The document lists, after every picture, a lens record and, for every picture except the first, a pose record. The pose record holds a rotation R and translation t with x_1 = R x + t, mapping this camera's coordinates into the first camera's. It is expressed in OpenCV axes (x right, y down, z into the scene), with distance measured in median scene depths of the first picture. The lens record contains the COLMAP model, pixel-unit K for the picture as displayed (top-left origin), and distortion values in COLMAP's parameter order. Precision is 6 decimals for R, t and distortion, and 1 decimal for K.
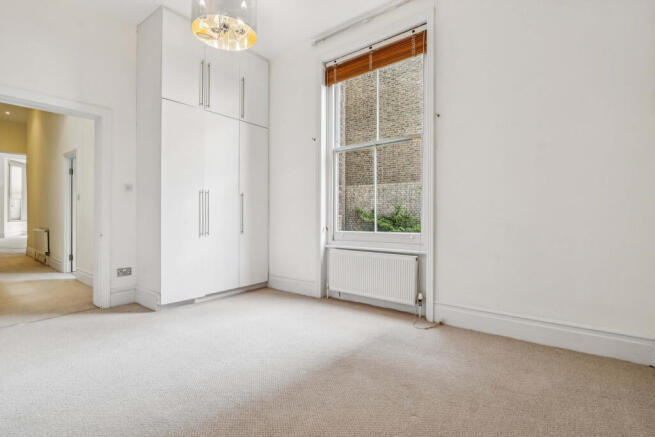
lens RADIAL K [[304.5, 0, 324.5], [0, 304.5, 216.1], [0, 0, 1]] dist [-0.019655, 0.000123]
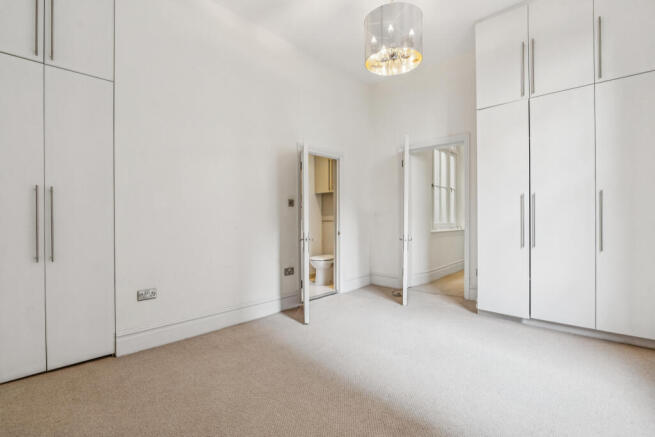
lens RADIAL K [[304.5, 0, 324.5], [0, 304.5, 216.1], [0, 0, 1]] dist [-0.019655, 0.000123]
pose [[-0.082074, -0.003520, -0.996620, 0.490492], [0.003844, 0.999985, -0.003848, -0.021392], [0.996619, -0.004147, -0.082060, 0.504199]]
